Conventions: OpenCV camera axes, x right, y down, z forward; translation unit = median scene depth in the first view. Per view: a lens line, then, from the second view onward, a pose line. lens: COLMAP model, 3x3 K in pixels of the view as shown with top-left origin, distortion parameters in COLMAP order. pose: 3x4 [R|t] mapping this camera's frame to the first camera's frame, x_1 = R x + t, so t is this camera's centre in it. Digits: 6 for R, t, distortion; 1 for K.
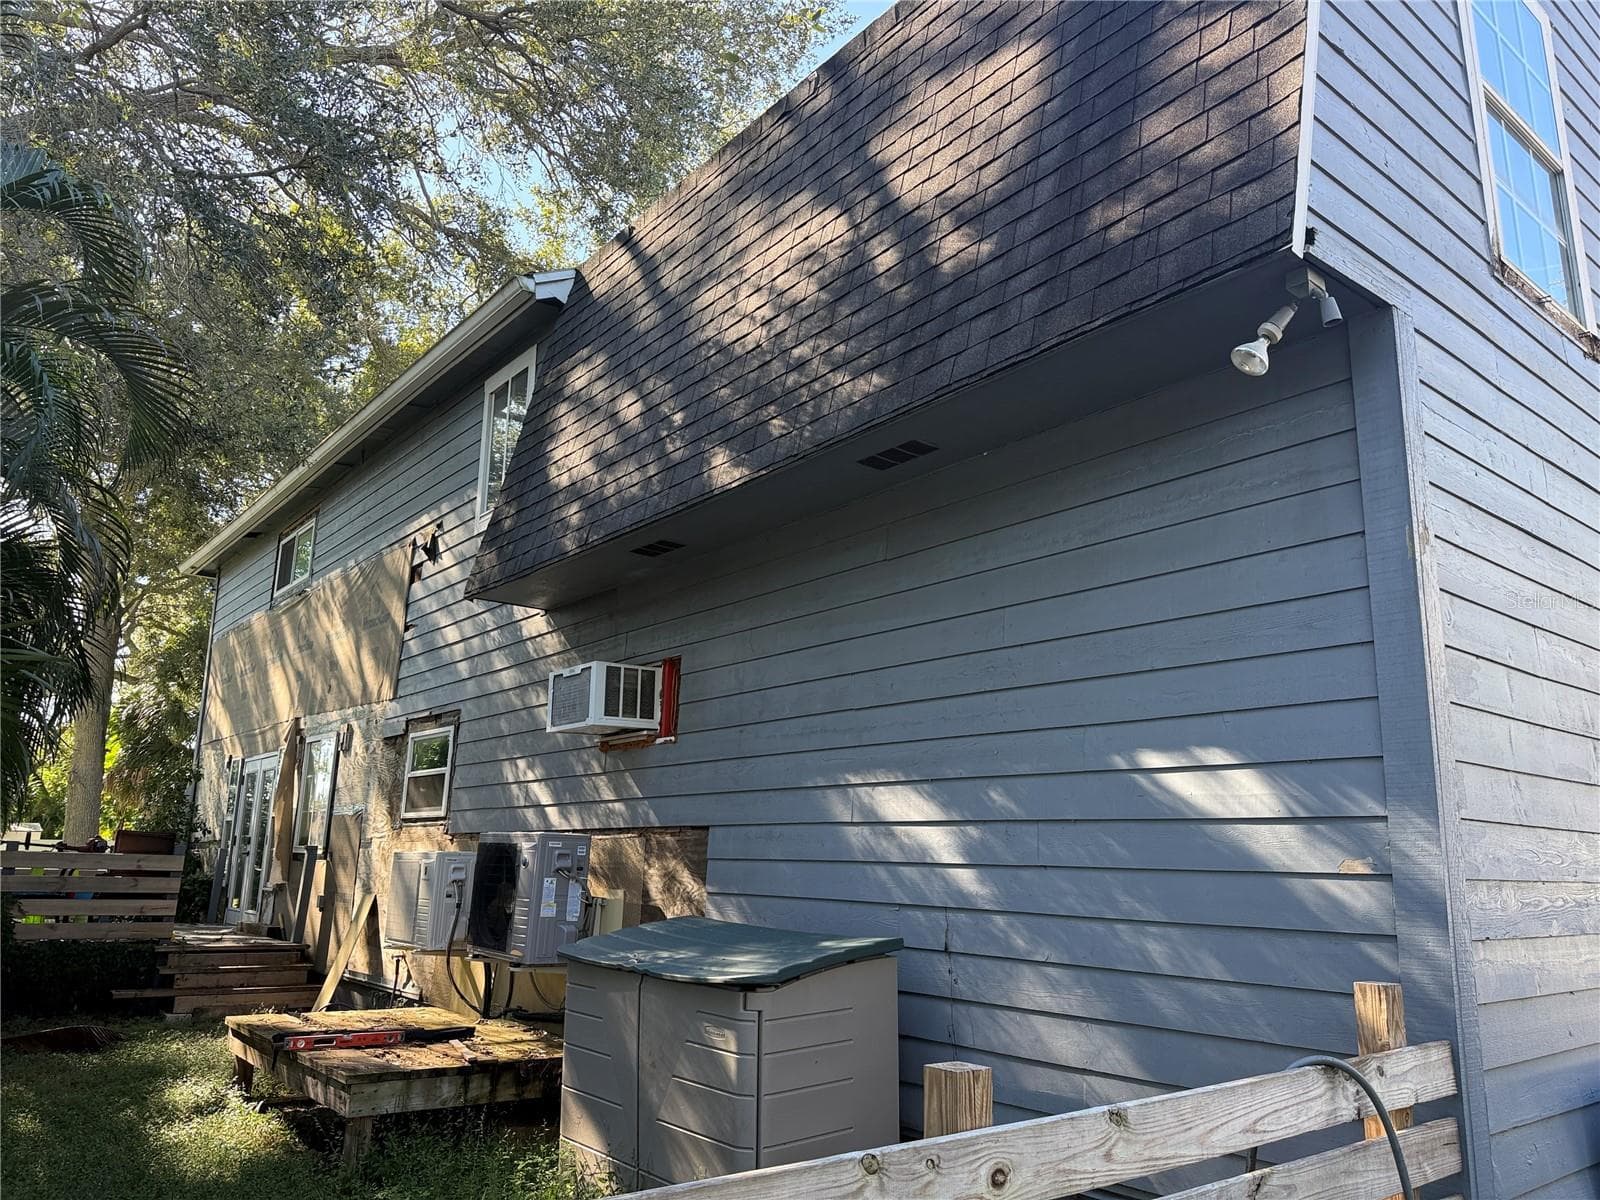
lens RADIAL K [[1120.8, 0, 801.2], [0, 1120.8, 608.4], [0, 0, 1]] dist [0.125830, -0.209251]
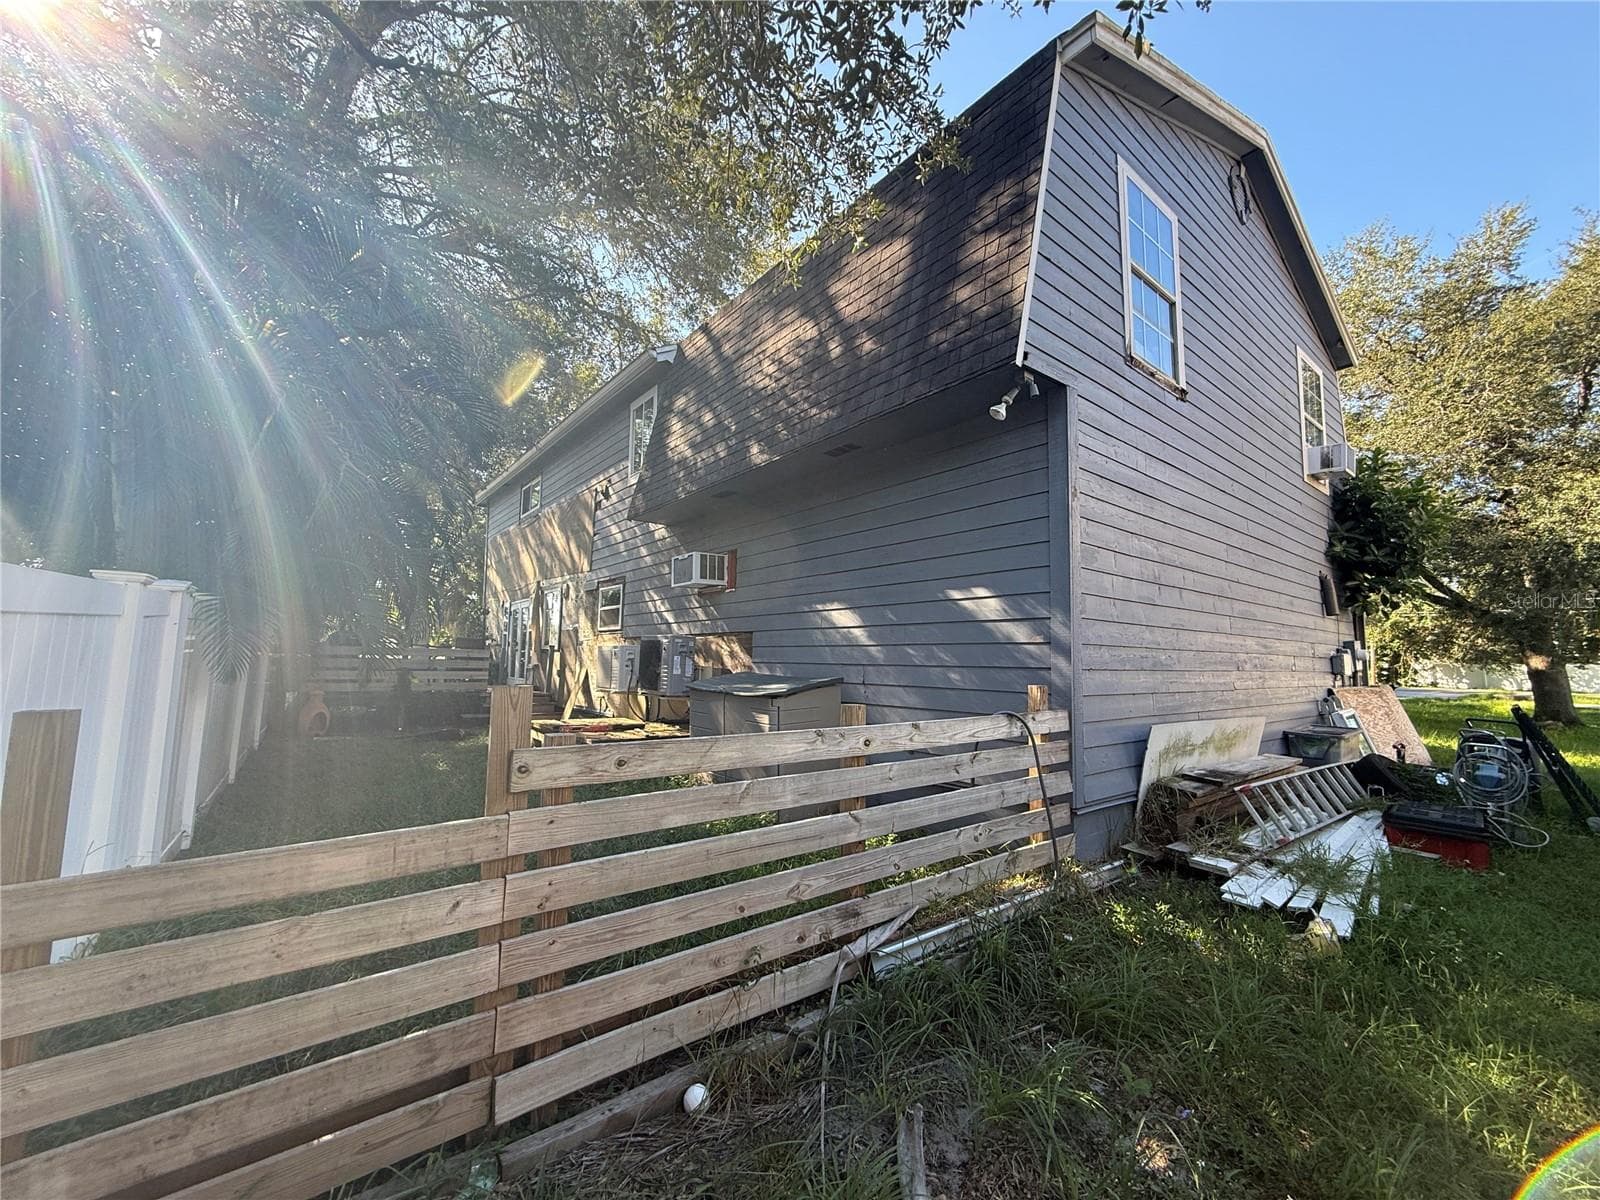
lens RADIAL K [[638.9, 0, 796.8], [0, 638.9, 599.3], [0, 0, 1]] dist [-0.001837, 0.000038]
pose [[0.999953, -0.007897, -0.005708, 0.005351], [0.008550, 0.992081, 0.125306, -0.010531], [0.004673, -0.125349, 0.992102, -0.151033]]
